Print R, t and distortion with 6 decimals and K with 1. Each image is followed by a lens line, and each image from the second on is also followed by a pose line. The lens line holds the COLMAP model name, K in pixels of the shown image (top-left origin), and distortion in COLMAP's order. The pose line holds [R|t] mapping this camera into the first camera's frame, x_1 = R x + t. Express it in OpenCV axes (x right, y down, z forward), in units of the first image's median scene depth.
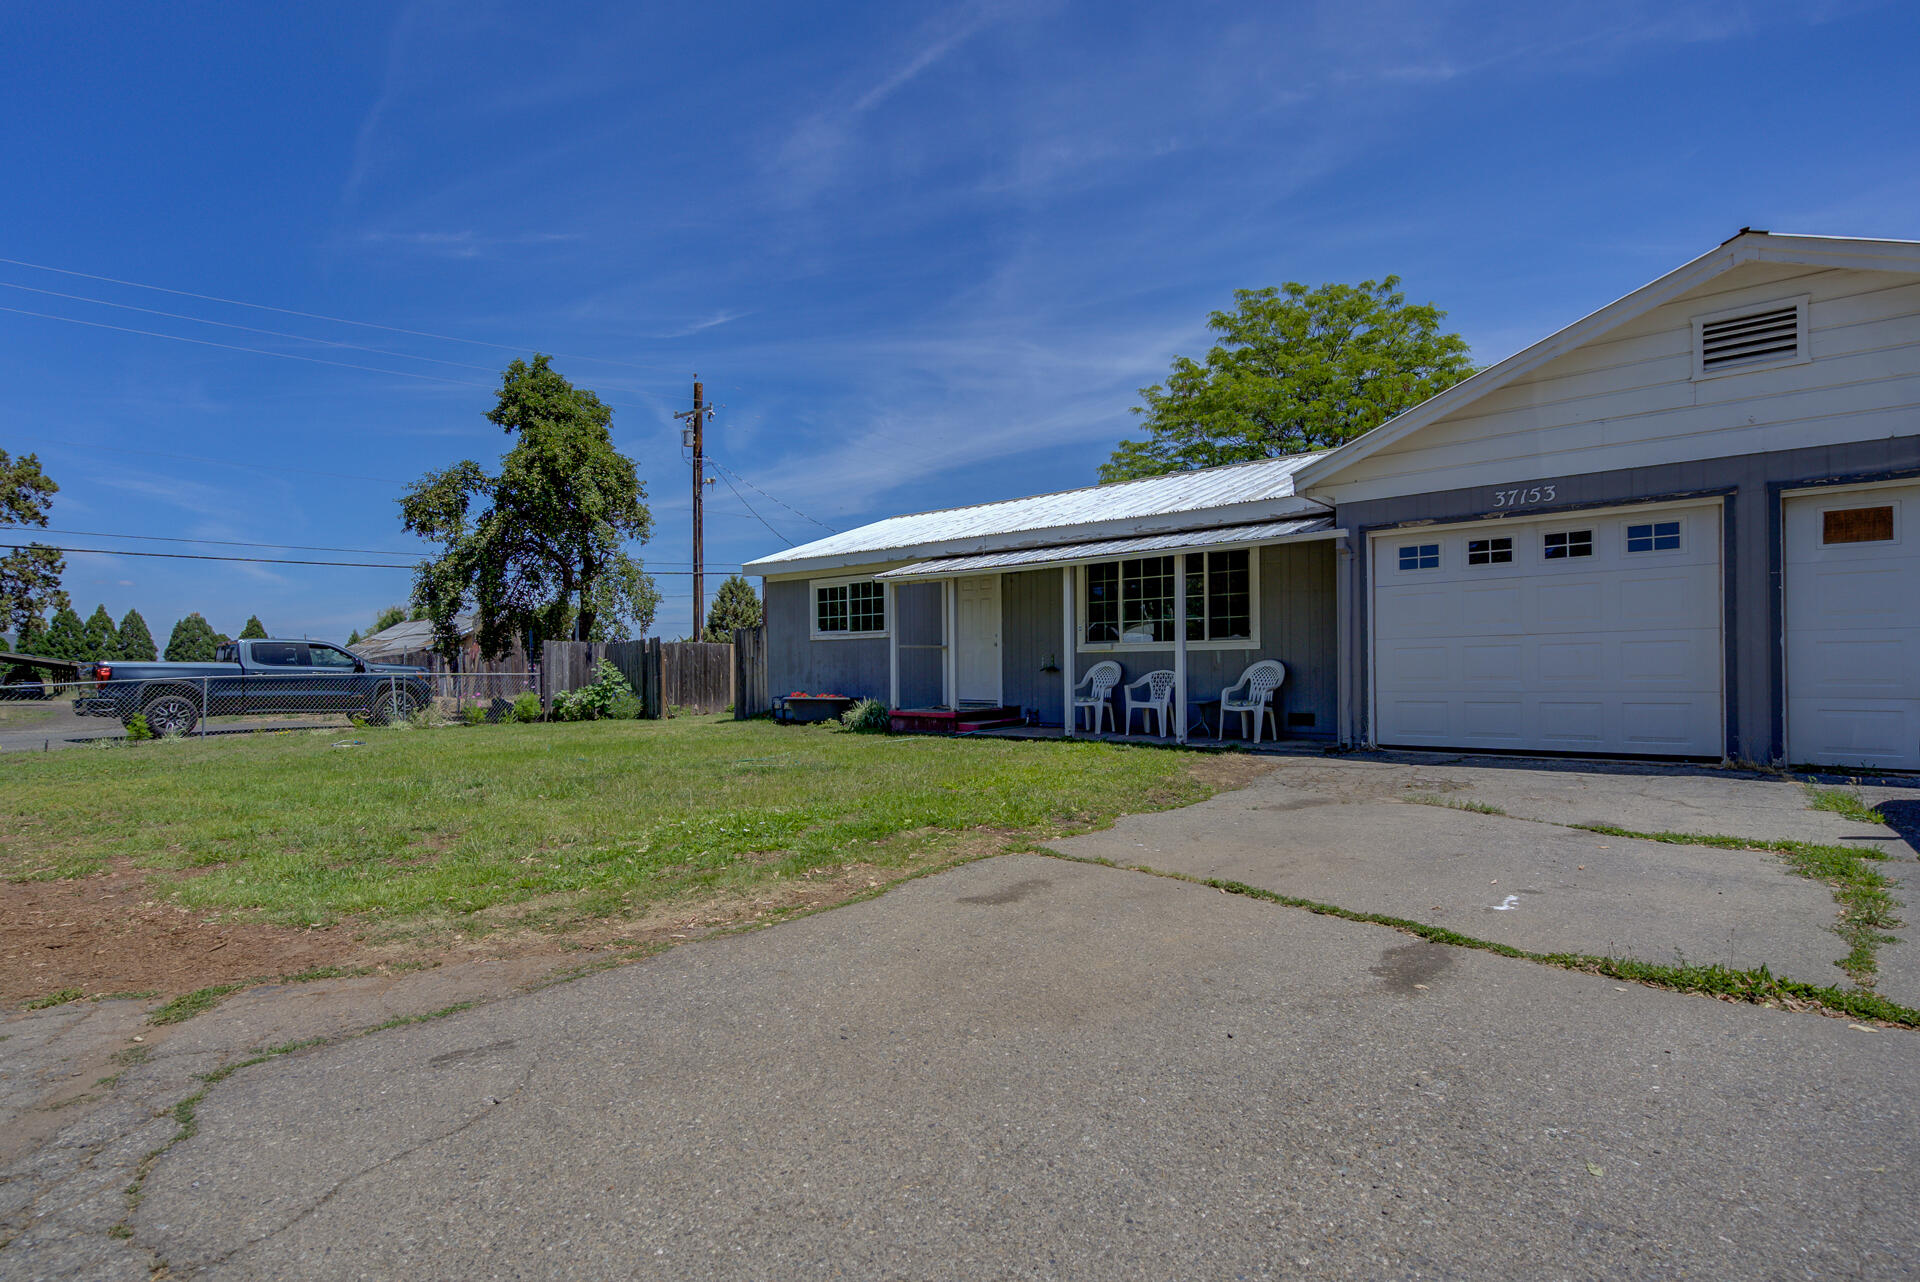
lens RADIAL K [[912.4, 0, 963.4], [0, 912.4, 647.0], [0, 0, 1]] dist [0.001543, -0.000271]
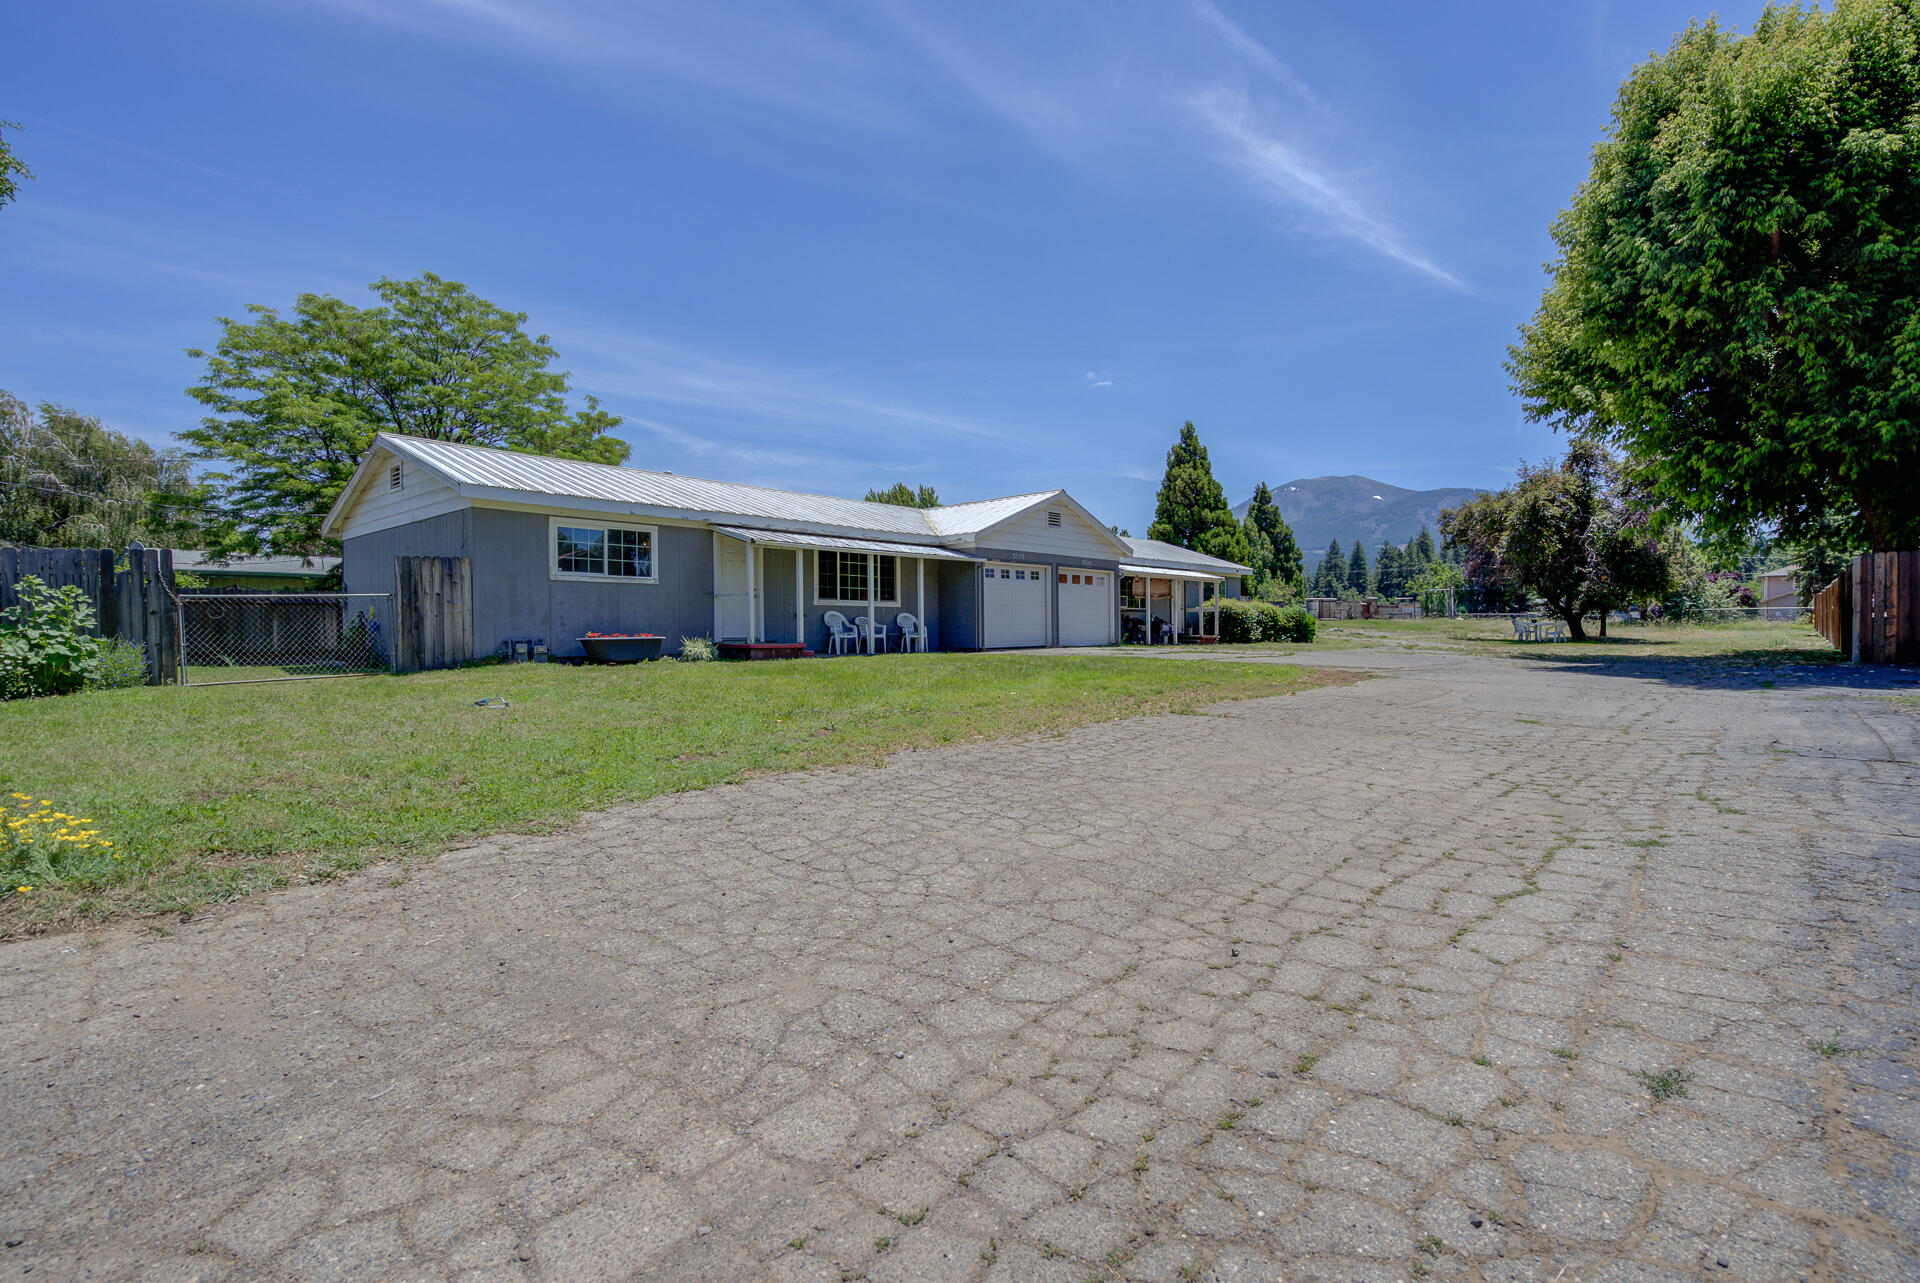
lens RADIAL K [[912.4, 0, 963.4], [0, 912.4, 647.5], [0, 0, 1]] dist [0.001543, -0.000271]
pose [[0.042147, -0.006549, 0.999090, -1.474214], [-0.018004, 0.999811, 0.007313, 0.065350], [-0.998949, -0.018296, 0.042021, 0.703282]]
